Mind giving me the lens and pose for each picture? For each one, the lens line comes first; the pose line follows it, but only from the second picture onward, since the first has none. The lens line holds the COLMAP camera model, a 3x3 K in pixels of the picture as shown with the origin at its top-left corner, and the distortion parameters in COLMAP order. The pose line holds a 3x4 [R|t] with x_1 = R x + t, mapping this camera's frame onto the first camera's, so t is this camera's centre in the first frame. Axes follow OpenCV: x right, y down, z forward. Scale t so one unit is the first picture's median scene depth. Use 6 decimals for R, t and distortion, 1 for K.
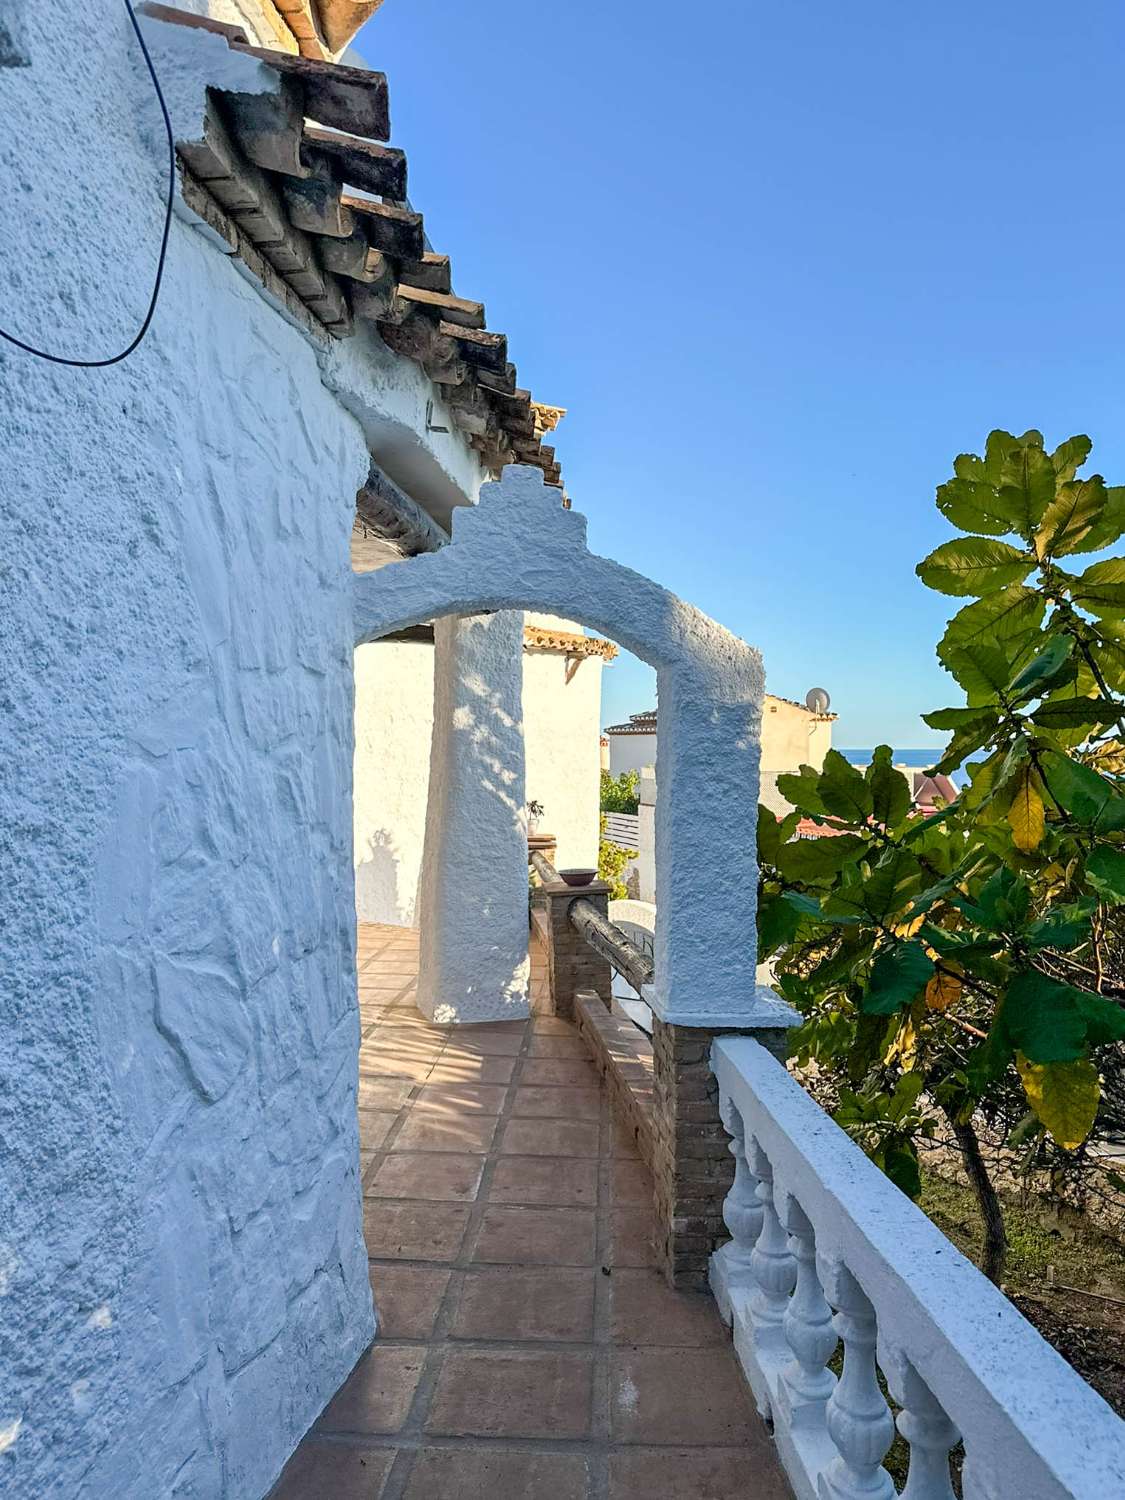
lens RADIAL K [[1051.5, 0, 565.9], [0, 1051.5, 749.4], [0, 0, 1]] dist [0.074890, -0.106193]
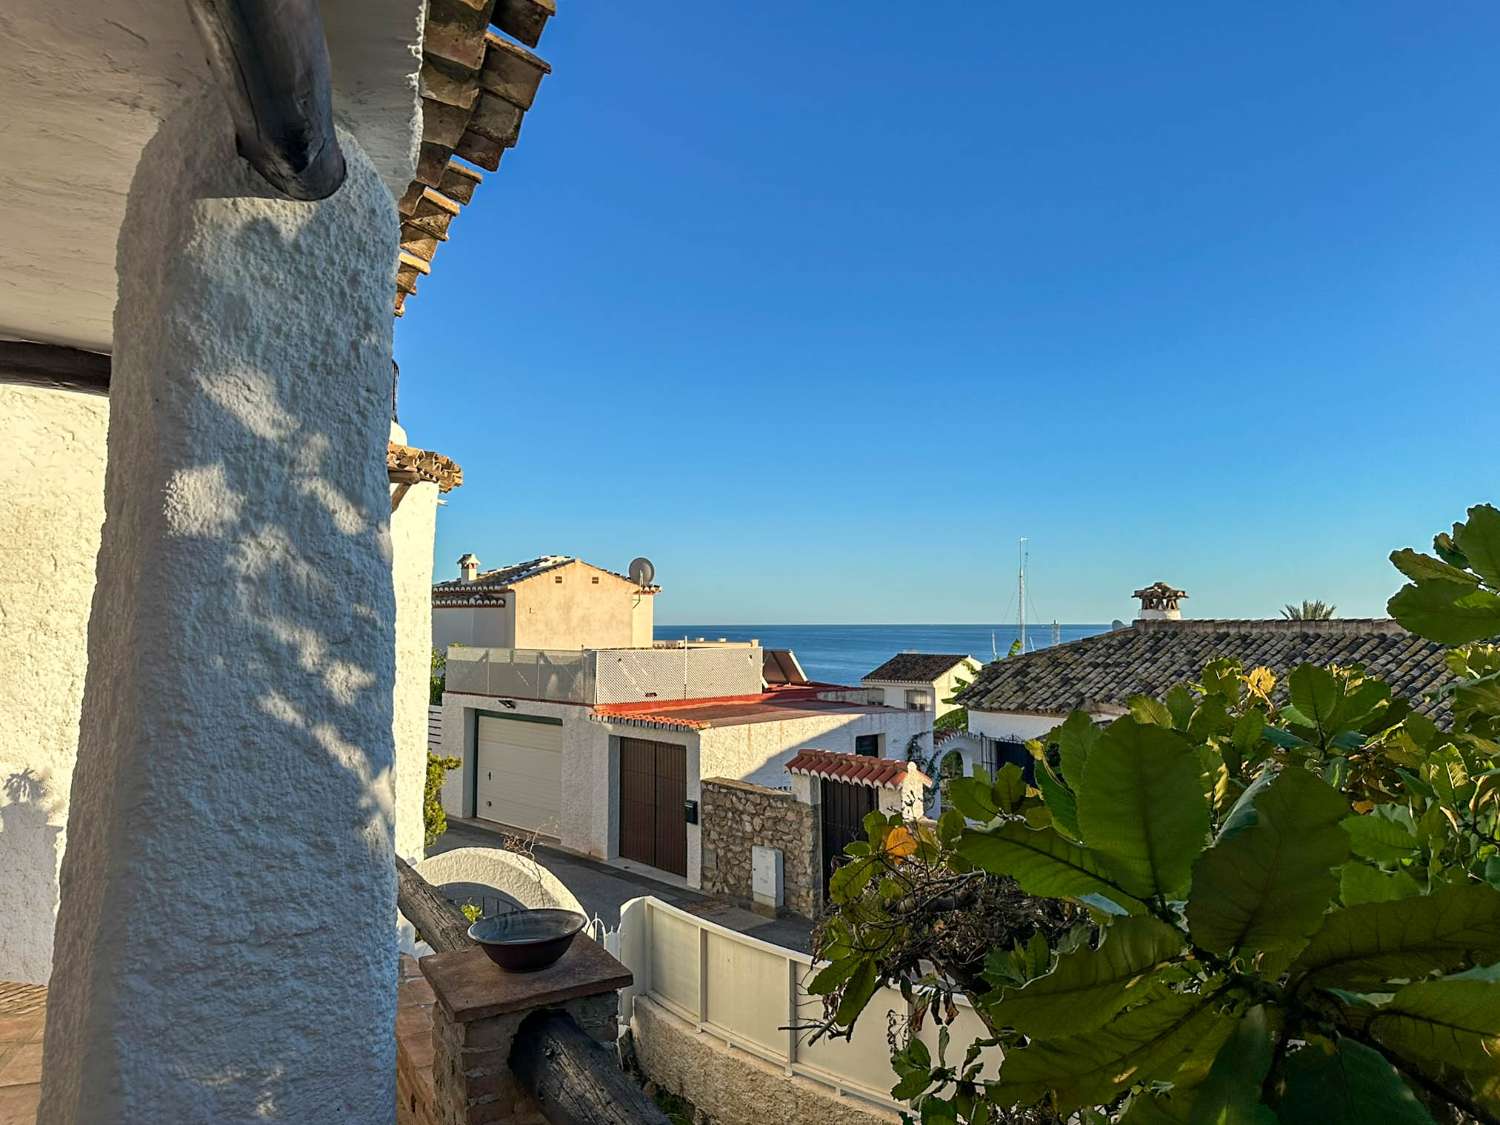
lens RADIAL K [[1051.5, 0, 742.6], [0, 1051.5, 552.9], [0, 0, 1]] dist [0.074890, -0.106193]
pose [[0.932300, 0.022125, 0.361008, -0.060076], [0.003181, 0.997587, -0.069352, 0.008823], [-0.361672, 0.065805, 0.929980, 0.633082]]
